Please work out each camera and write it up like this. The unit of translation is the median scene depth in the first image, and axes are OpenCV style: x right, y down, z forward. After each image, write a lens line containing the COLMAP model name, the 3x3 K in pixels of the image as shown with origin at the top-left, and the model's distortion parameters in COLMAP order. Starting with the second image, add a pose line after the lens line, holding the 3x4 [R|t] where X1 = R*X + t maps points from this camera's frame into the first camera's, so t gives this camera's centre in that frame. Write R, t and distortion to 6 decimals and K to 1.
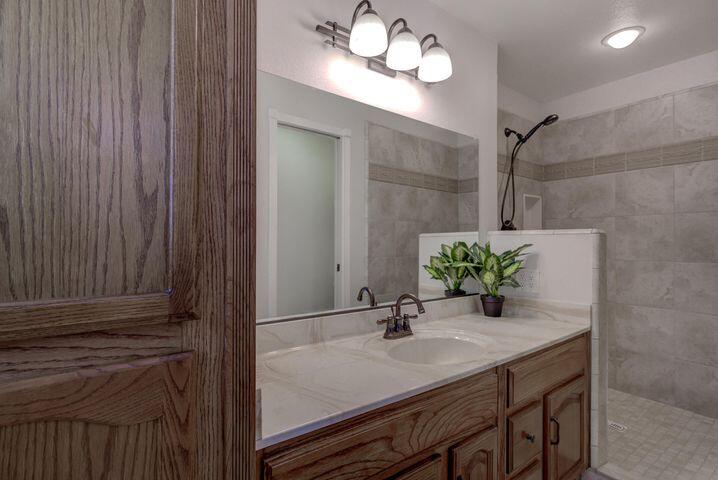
lens RADIAL K [[342.3, 0, 359.0], [0, 342.3, 240.0], [0, 0, 1]] dist [0.002491, 0.000396]
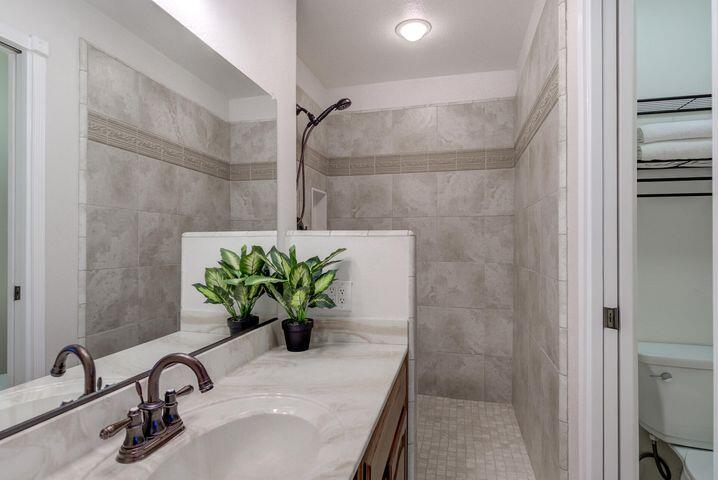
lens RADIAL K [[379.1, 0, 359.0], [0, 379.1, 240.0], [0, 0, 1]] dist [0.018336, -0.012443]
pose [[0.802635, 0.002263, 0.596466, 0.015166], [-0.004291, 0.999989, 0.001980, -0.007016], [-0.596455, -0.004149, 0.802636, 0.235814]]
